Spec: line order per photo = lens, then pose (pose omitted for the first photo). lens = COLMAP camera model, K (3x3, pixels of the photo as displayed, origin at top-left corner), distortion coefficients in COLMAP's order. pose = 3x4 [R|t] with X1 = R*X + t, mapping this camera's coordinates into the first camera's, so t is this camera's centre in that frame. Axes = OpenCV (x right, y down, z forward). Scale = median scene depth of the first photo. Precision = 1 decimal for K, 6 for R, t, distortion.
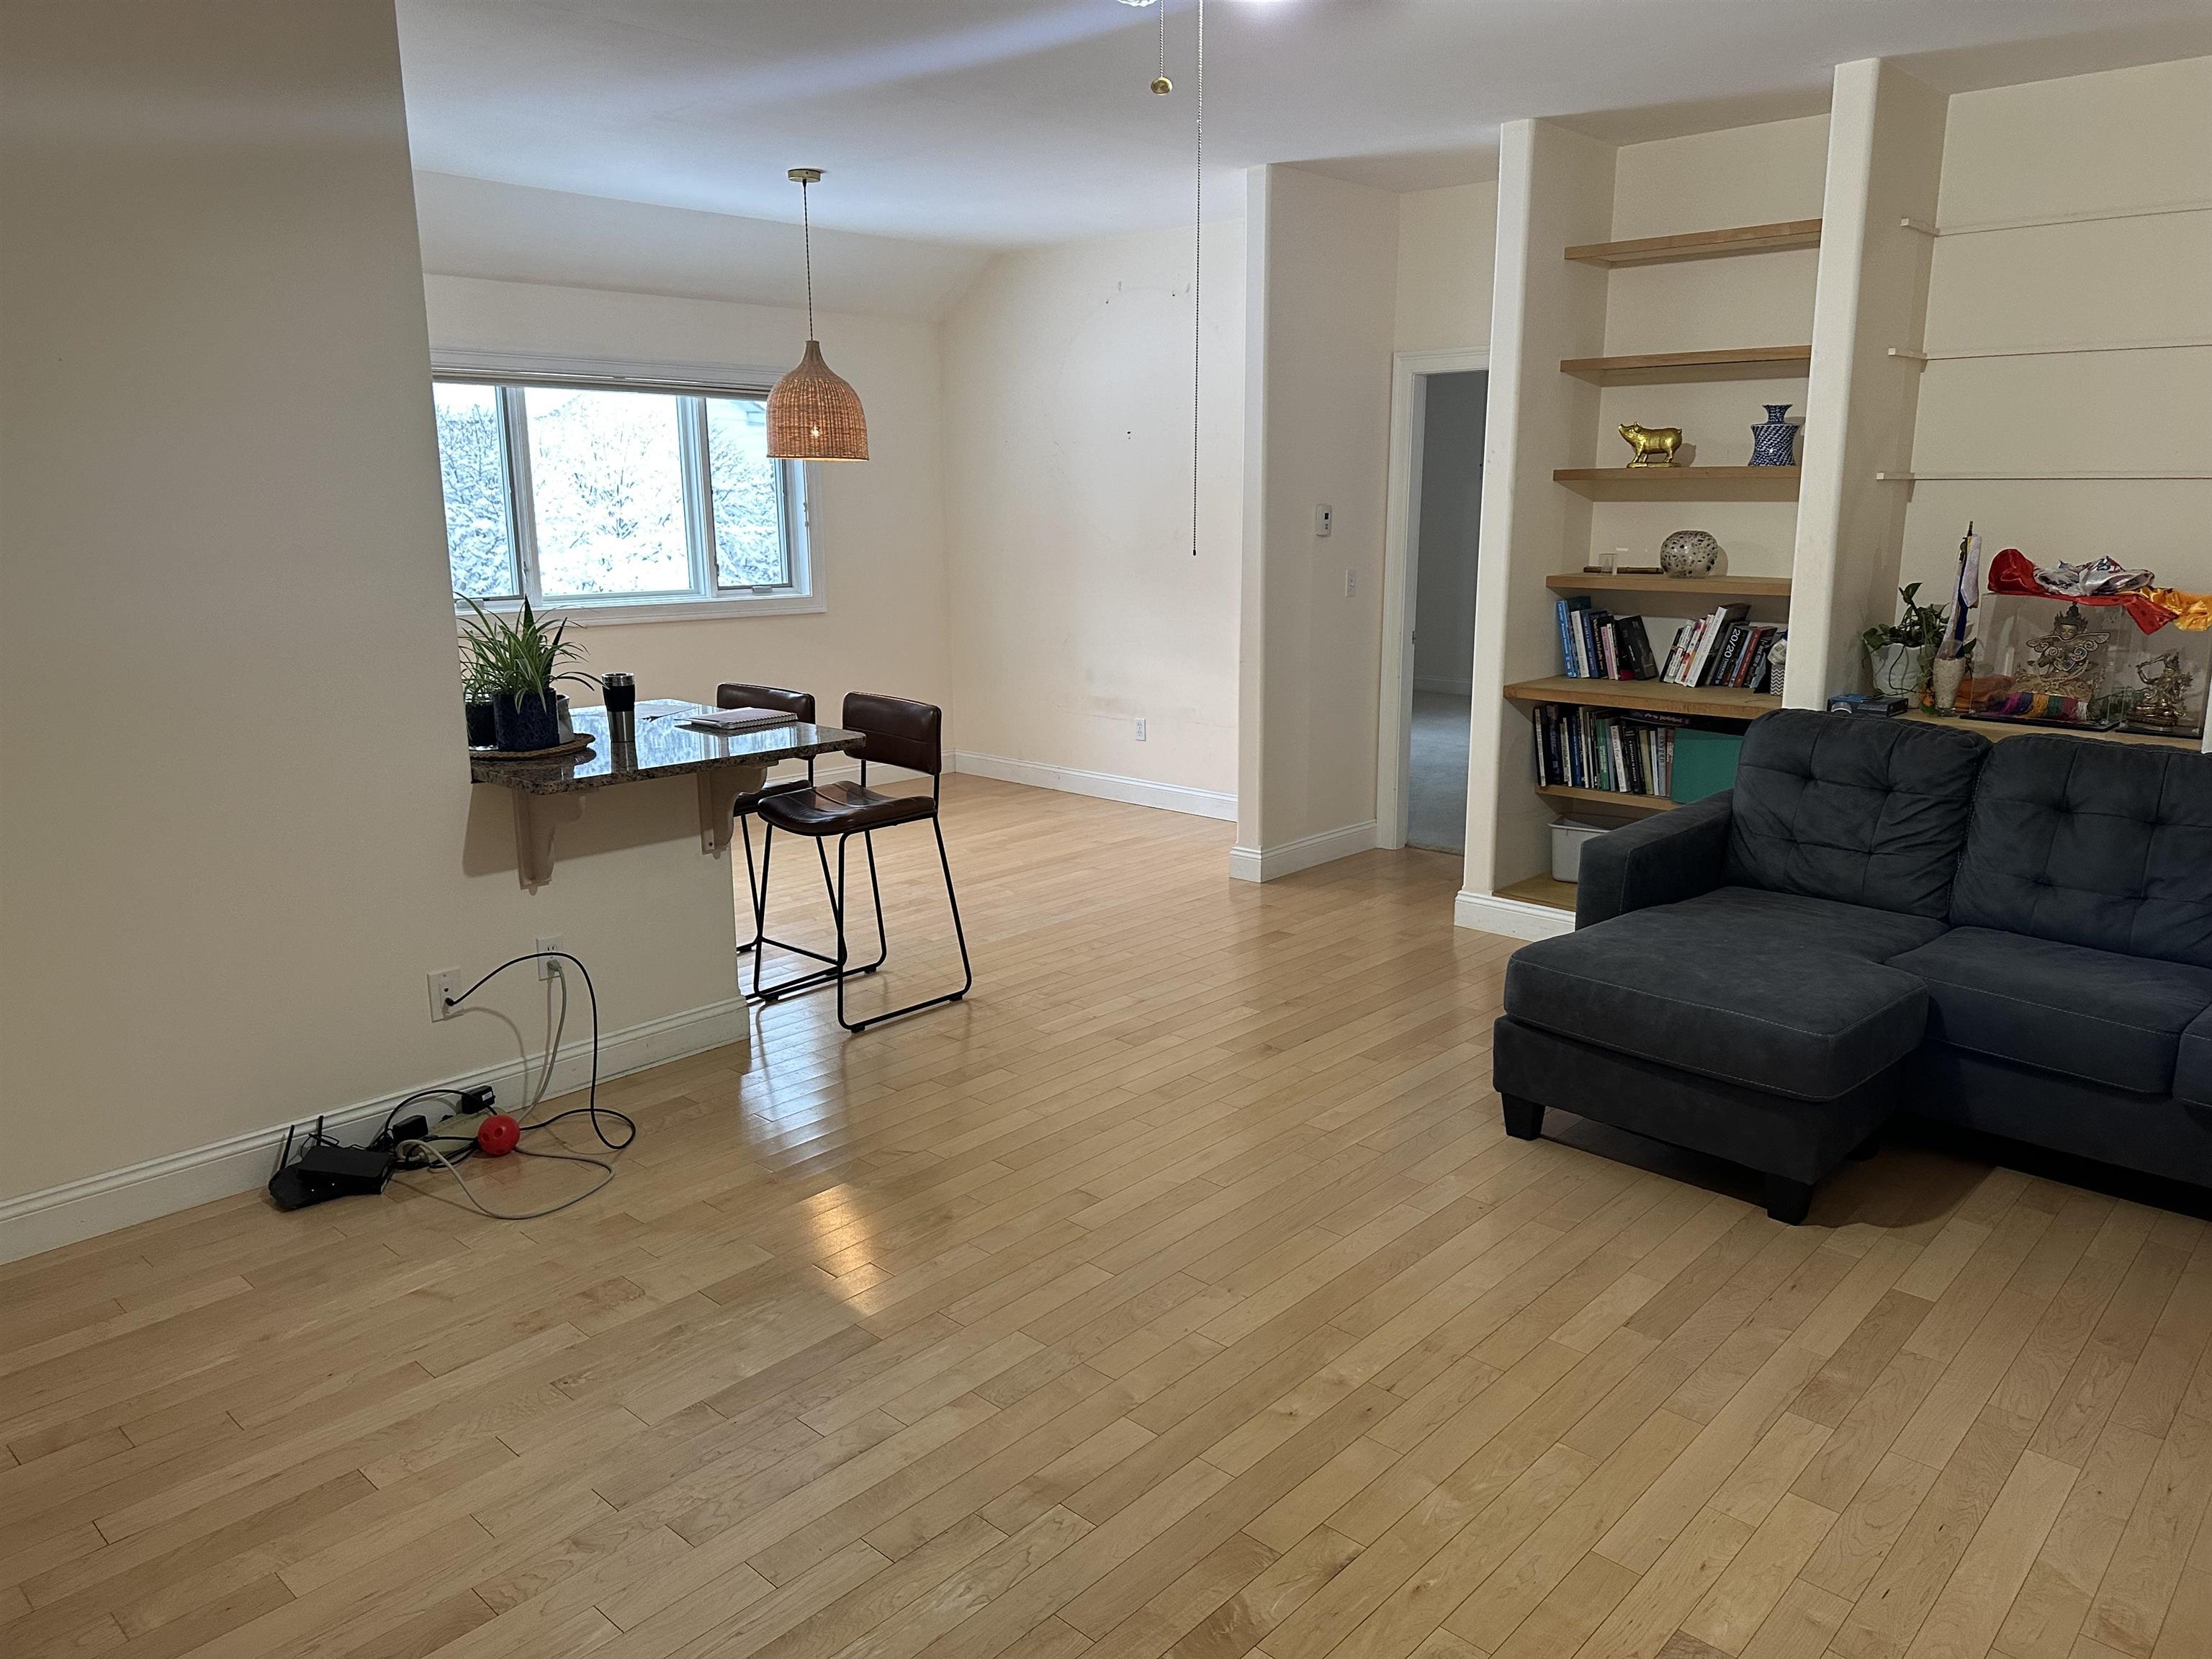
lens RADIAL K [[1557.7, 0, 1106.0], [0, 1557.7, 829.5], [0, 0, 1]] dist [0.214738, -0.296269]
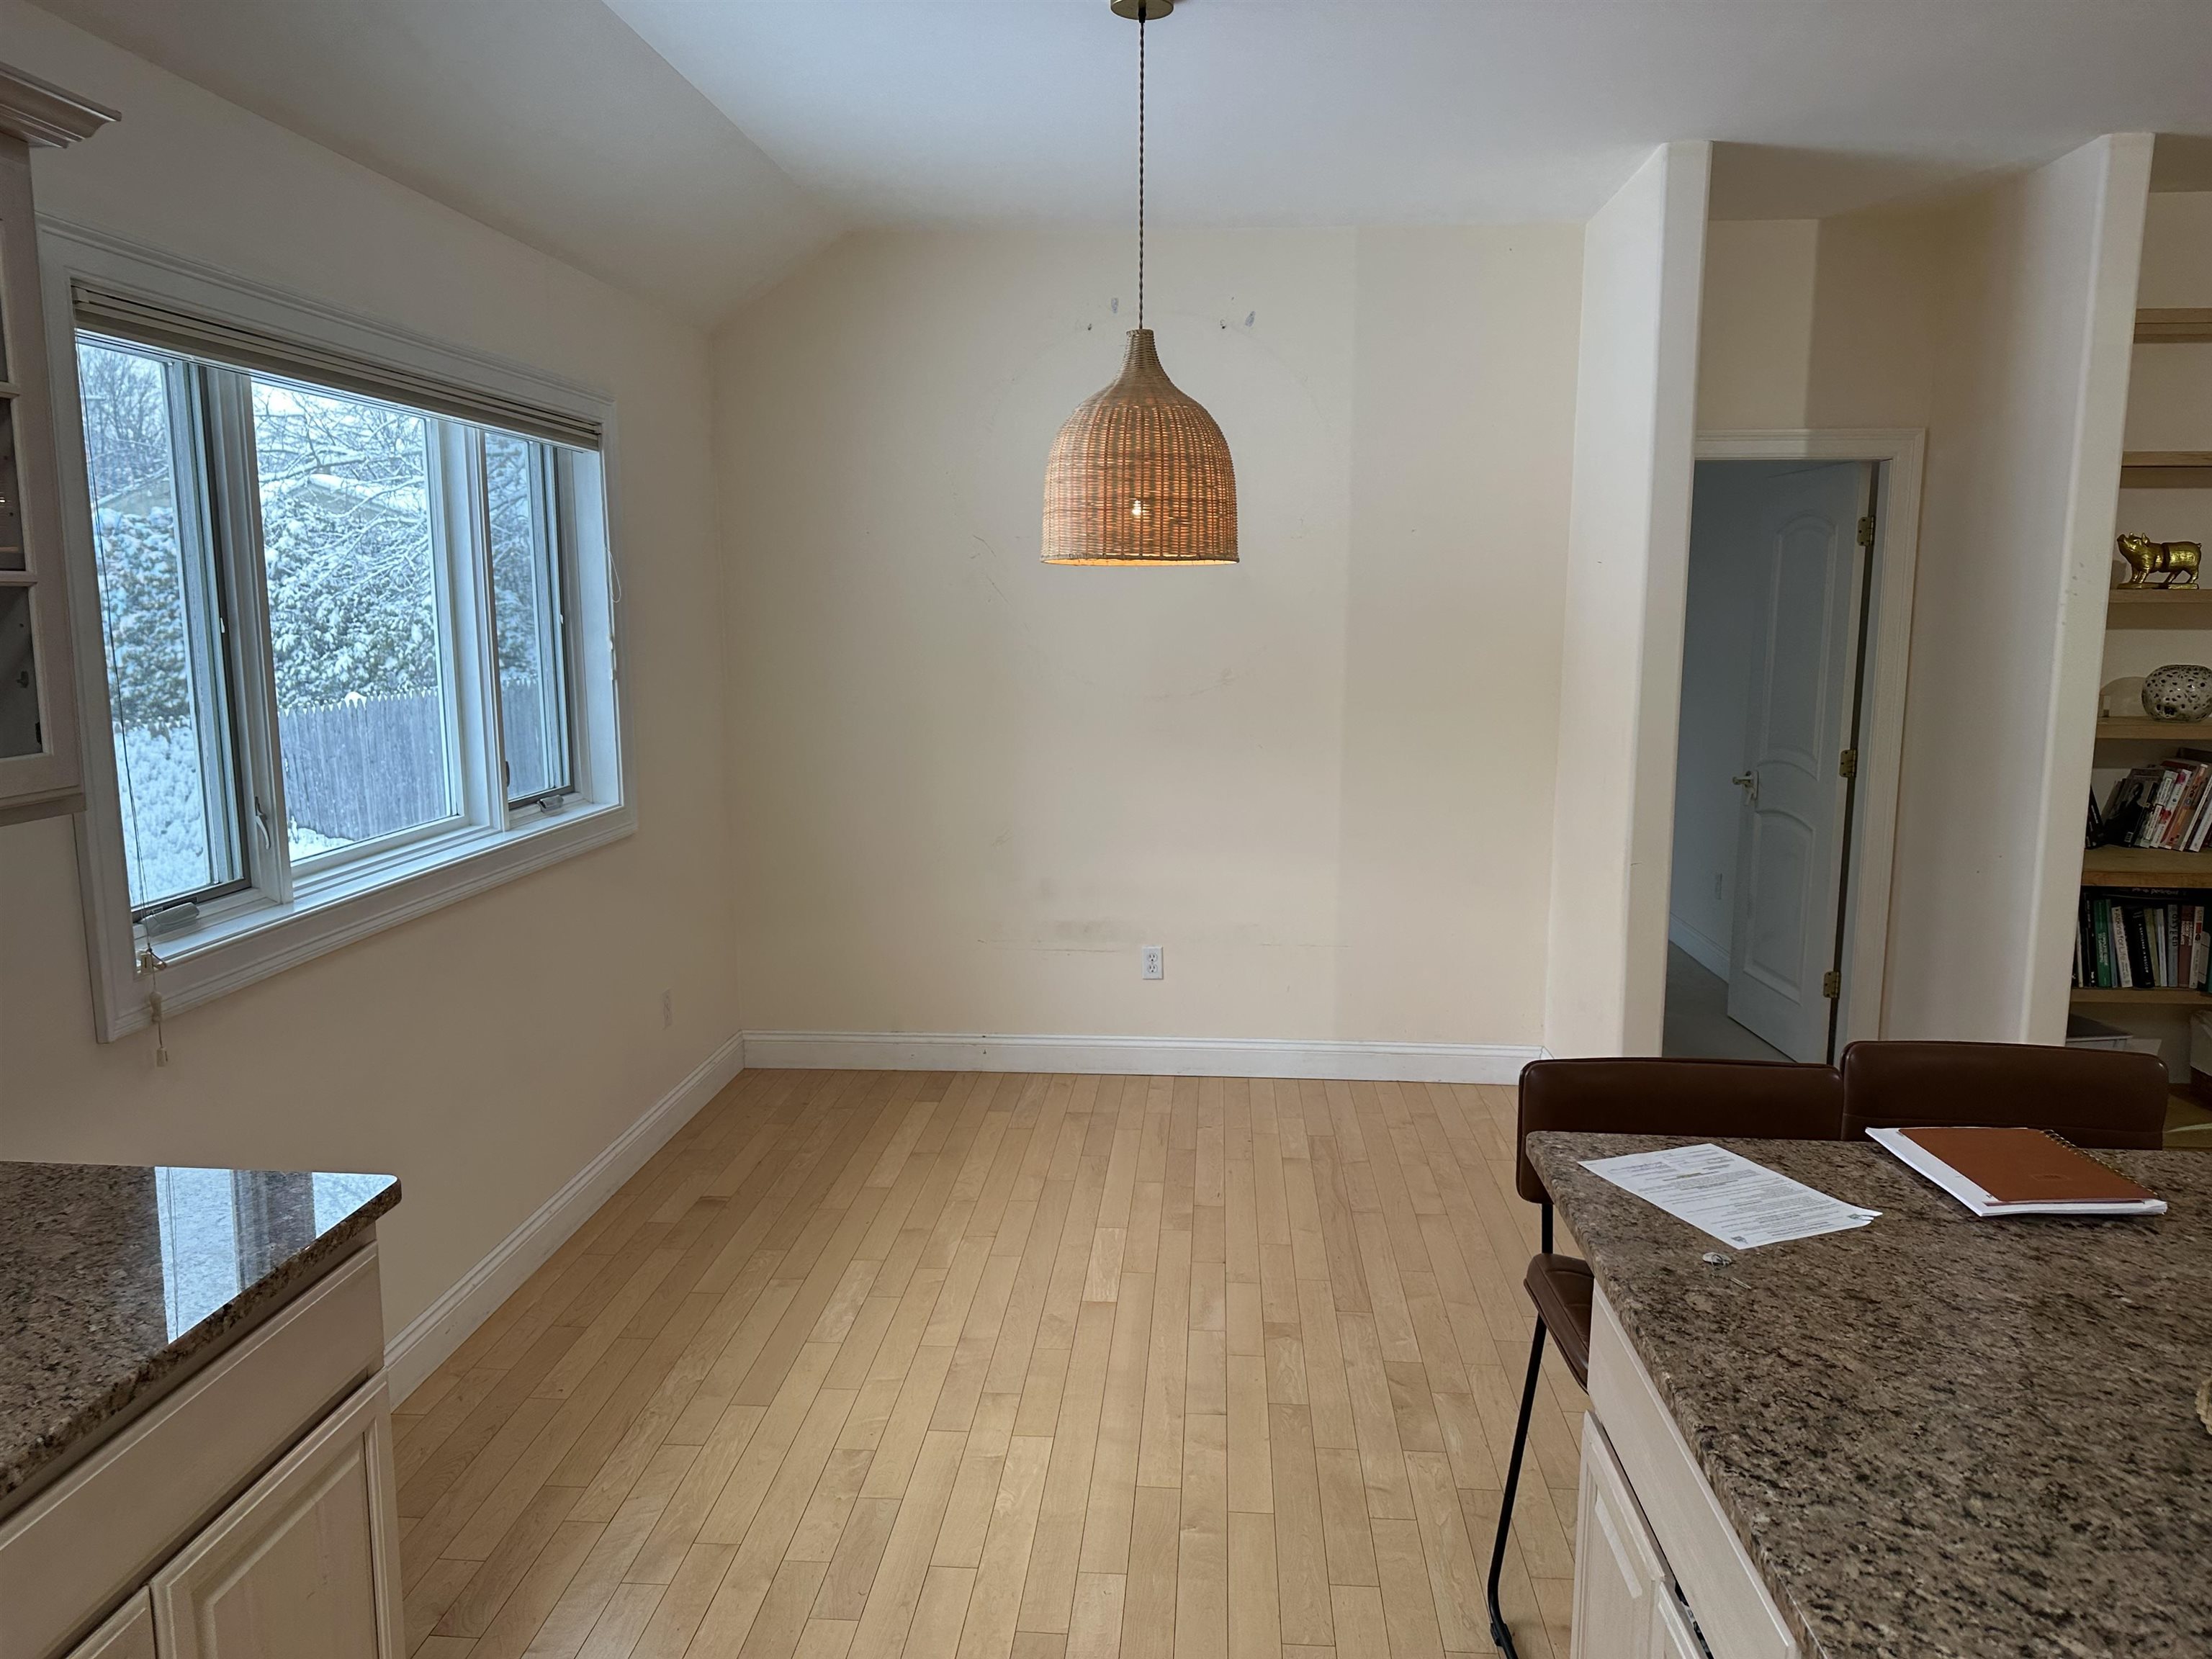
lens RADIAL K [[1570.9, 0, 1038.2], [0, 1570.9, 817.1], [0, 0, 1]] dist [0.093451, 0.001421]
pose [[0.743326, -0.089834, 0.662870, -0.556031], [0.132187, 0.991127, -0.013911, -0.152686], [-0.655739, 0.097963, 0.748605, 0.663672]]
